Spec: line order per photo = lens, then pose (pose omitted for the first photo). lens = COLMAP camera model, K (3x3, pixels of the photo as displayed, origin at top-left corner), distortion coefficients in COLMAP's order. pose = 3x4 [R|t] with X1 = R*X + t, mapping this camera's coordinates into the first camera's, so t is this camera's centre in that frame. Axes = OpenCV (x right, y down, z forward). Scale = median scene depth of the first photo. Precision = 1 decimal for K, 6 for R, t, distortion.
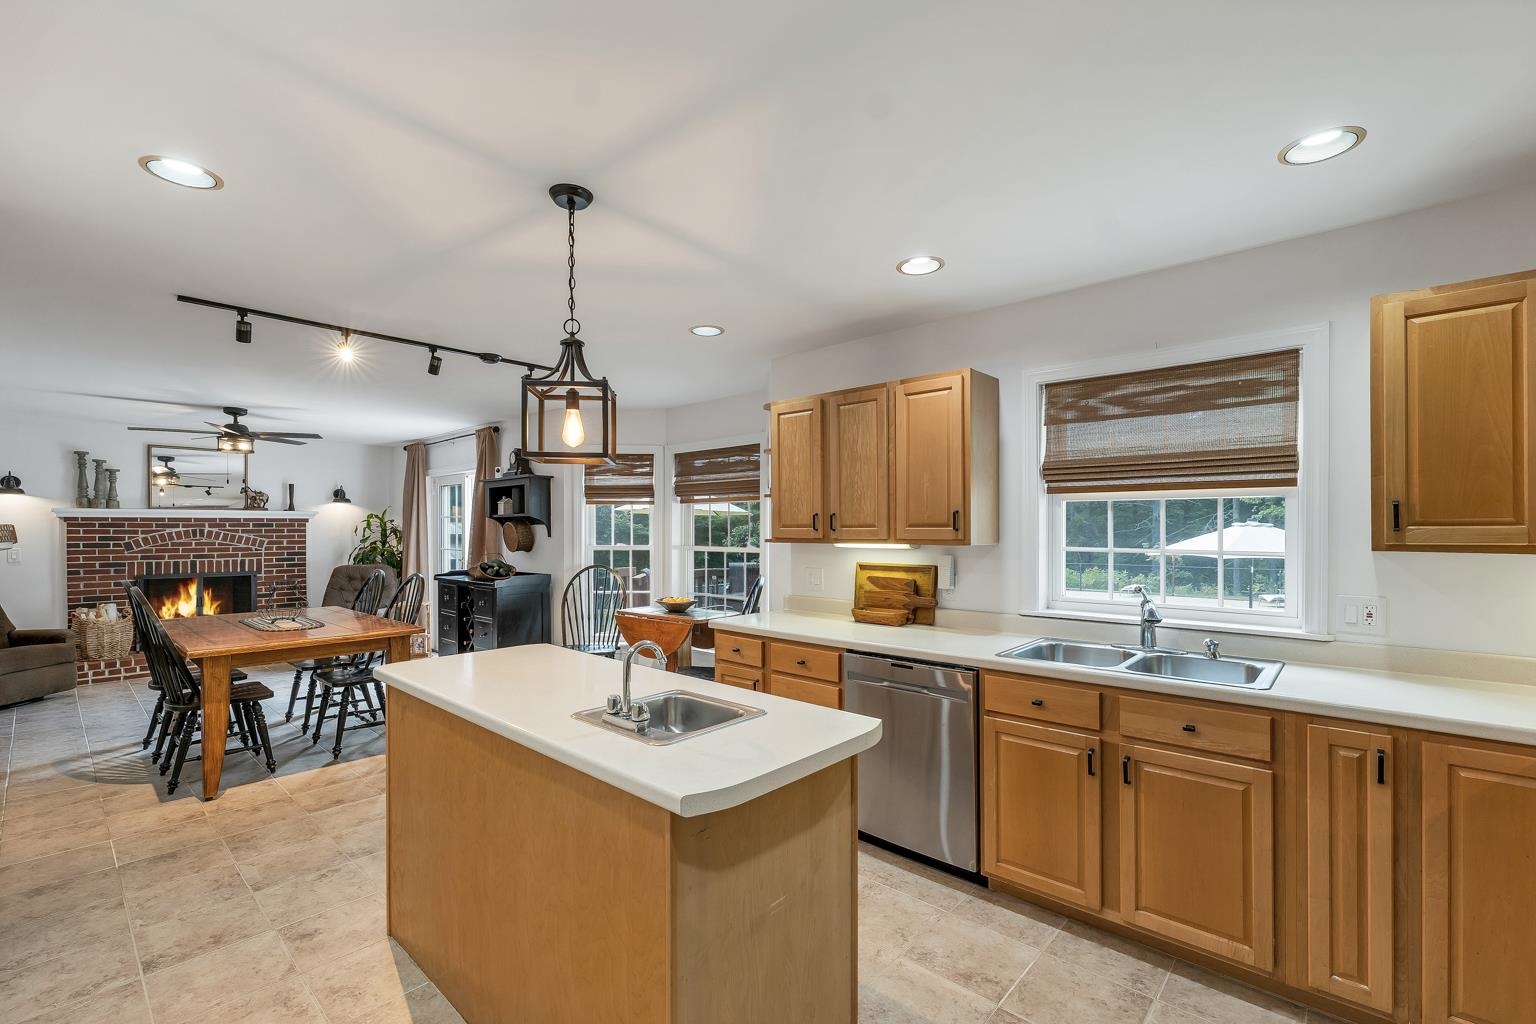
lens RADIAL K [[662.7, 0, 758.9], [0, 662.7, 535.9], [0, 0, 1]] dist [0.003071, -0.000703]
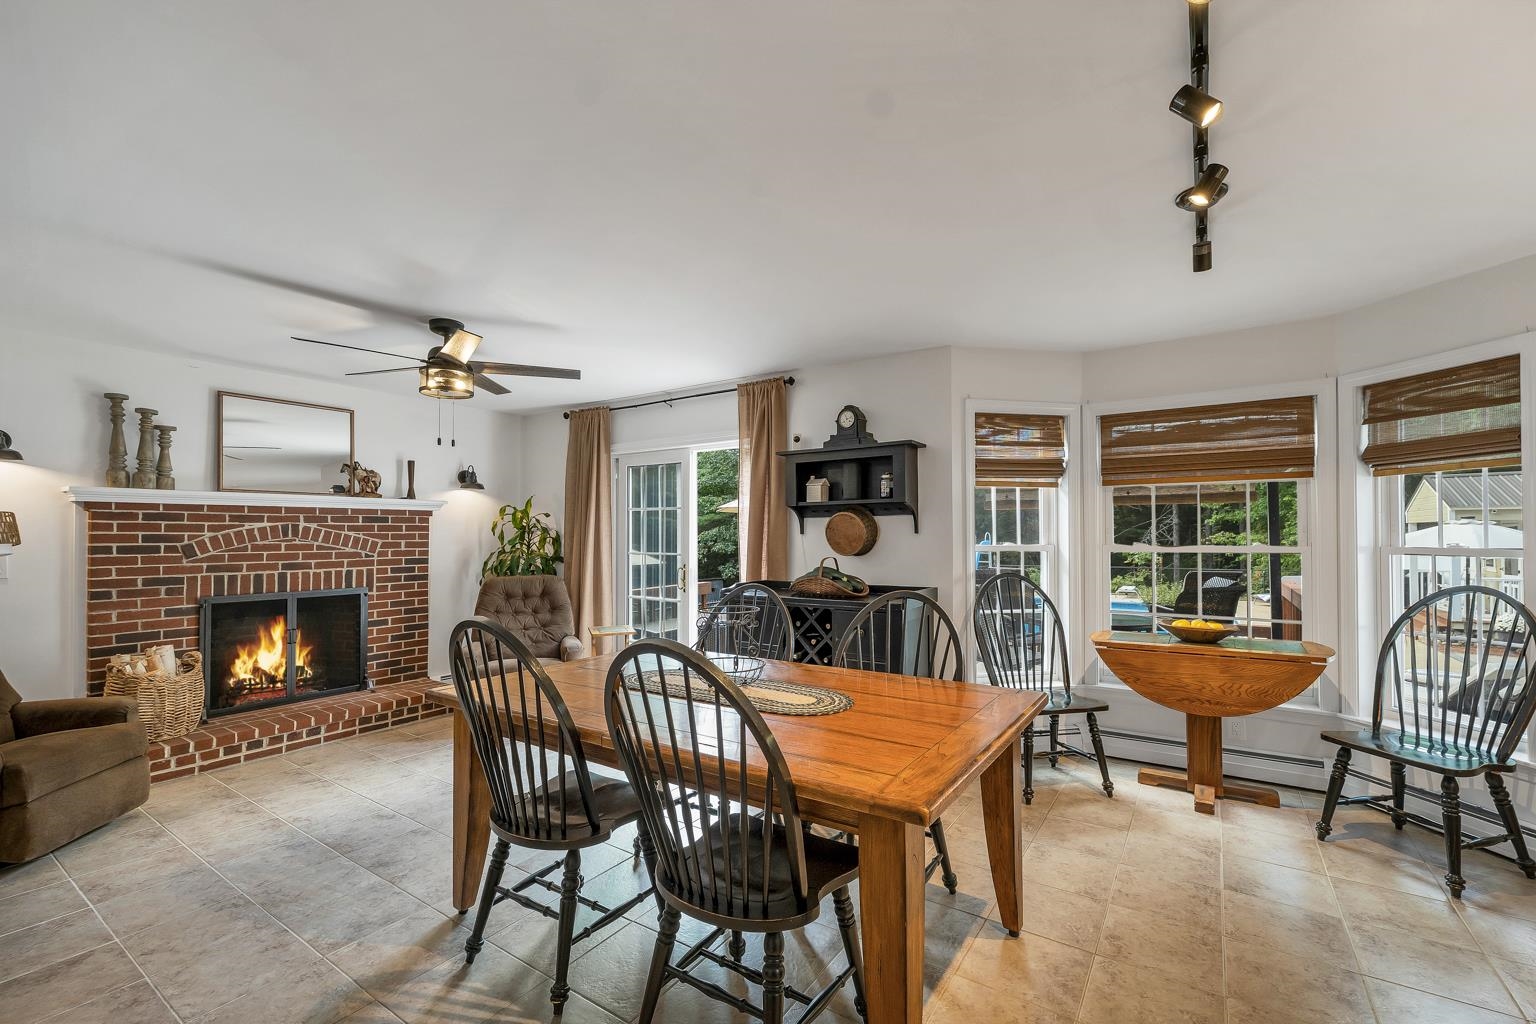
lens RADIAL K [[645.4, 0, 767.8], [0, 645.4, 528.5], [0, 0, 1]] dist [0.000865, 0.001104]
pose [[0.988162, -0.000616, 0.153415, -0.509926], [0.003750, 0.999790, -0.020138, 0.008955], [-0.153371, 0.020475, 0.987957, 0.320790]]
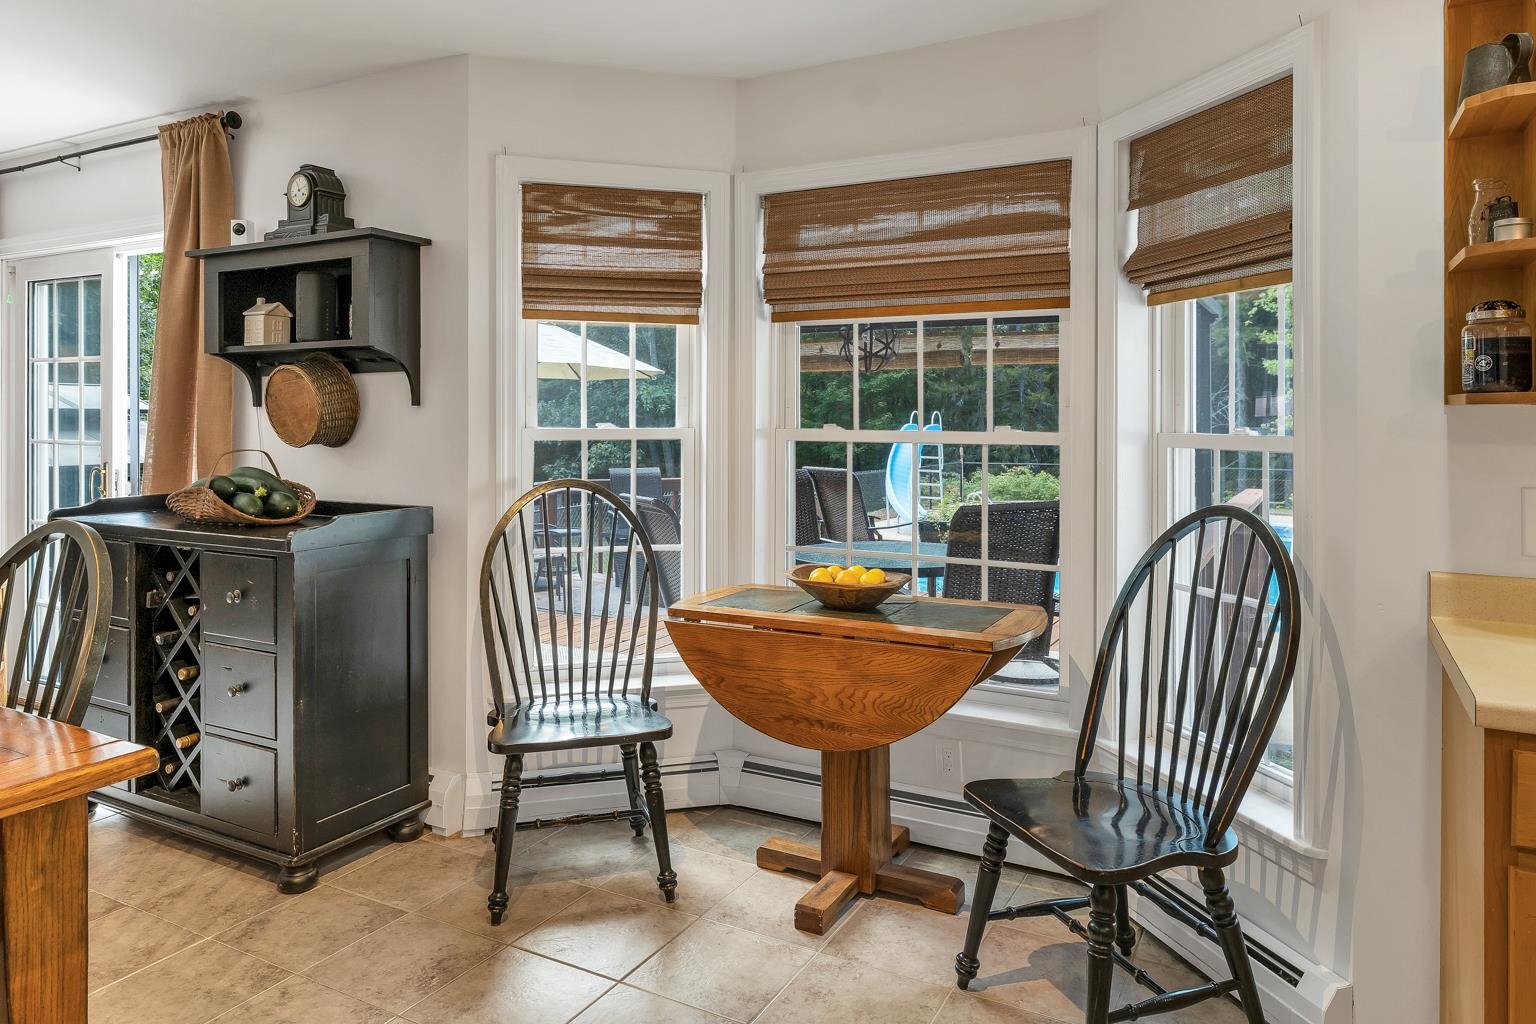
lens RADIAL K [[1012.1, 0, 761.9], [0, 1012.1, 422.1], [0, 0, 1]] dist [0.011961, -0.000313]
pose [[0.972678, 0.001511, 0.232152, -0.231214], [-0.000969, 0.999997, -0.002449, 0.011014], [-0.232155, 0.002157, 0.972676, 0.361359]]
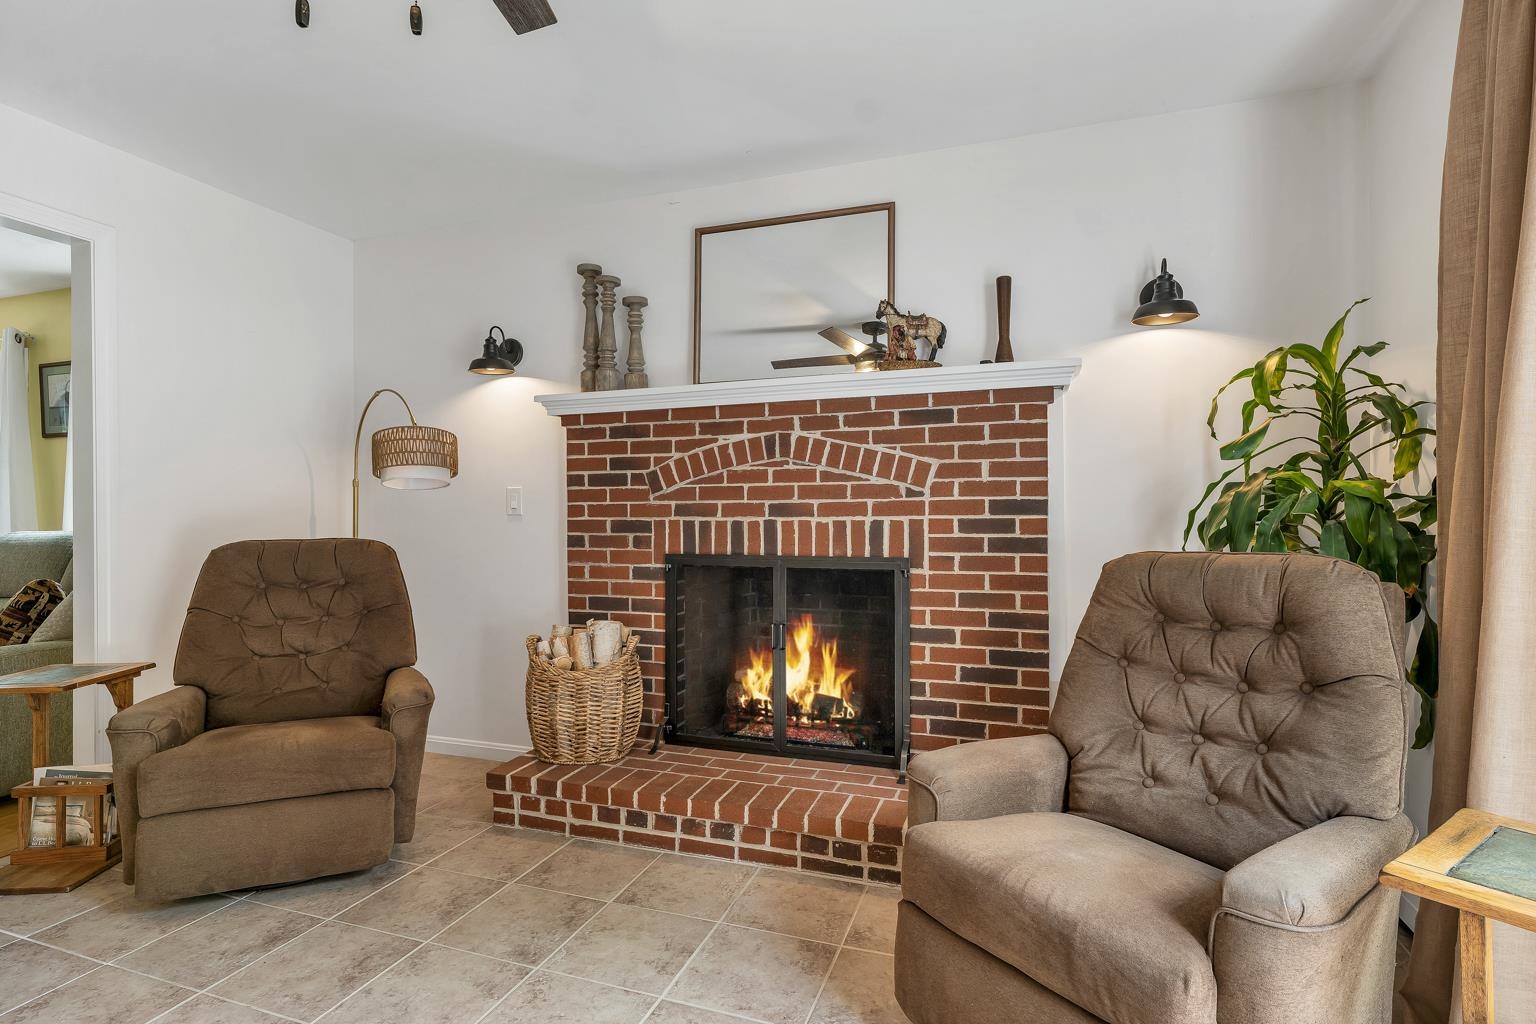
lens RADIAL K [[763.7, 0, 766.4], [0, 763.7, 514.3], [0, 0, 1]] dist [0.002681, 0.000376]
pose [[0.399240, -0.002194, -0.916844, -0.495699], [-0.005782, 0.999971, -0.004911, 0.037964], [0.916828, 0.007262, 0.399216, 0.882734]]
